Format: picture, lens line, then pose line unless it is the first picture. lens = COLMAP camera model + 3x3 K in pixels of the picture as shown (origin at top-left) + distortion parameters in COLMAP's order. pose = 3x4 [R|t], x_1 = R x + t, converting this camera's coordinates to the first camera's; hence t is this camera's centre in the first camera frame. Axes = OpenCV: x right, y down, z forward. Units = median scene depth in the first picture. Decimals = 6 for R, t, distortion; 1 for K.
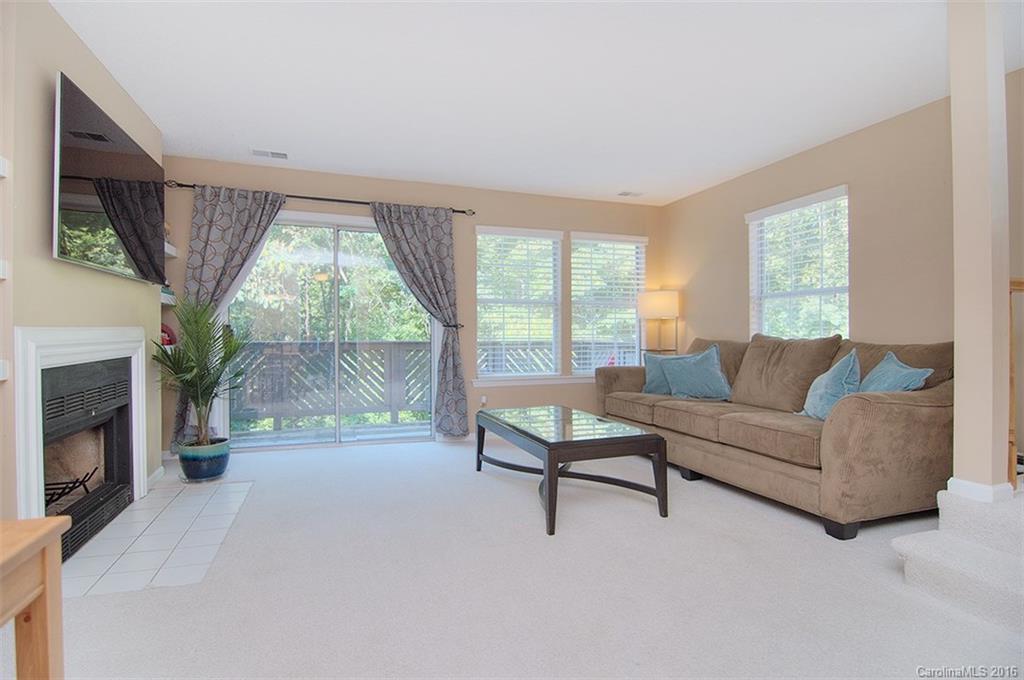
lens RADIAL K [[522.9, 0, 512.0], [0, 522.9, 340.0], [0, 0, 1]] dist [-0.018992, -0.000452]
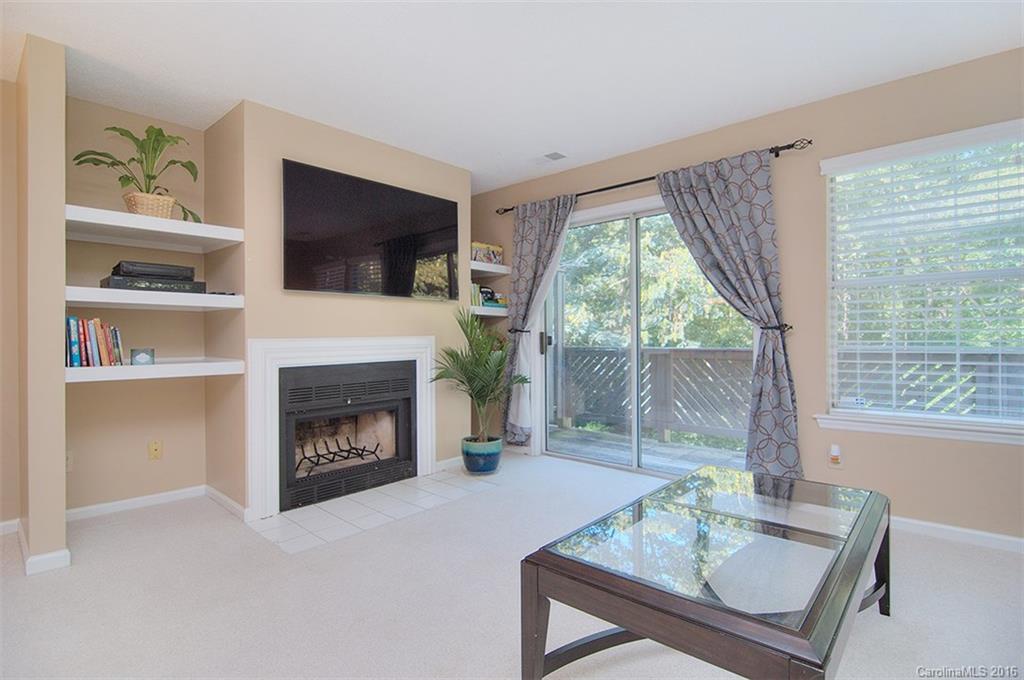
lens RADIAL K [[502.6, 0, 494.4], [0, 502.6, 336.1], [0, 0, 1]] dist [-0.011113, 0.000034]
pose [[0.447617, -0.009512, -0.894175, 0.330653], [-0.002948, 0.999922, -0.012113, -0.008724], [0.894221, 0.008058, 0.447554, 0.477092]]
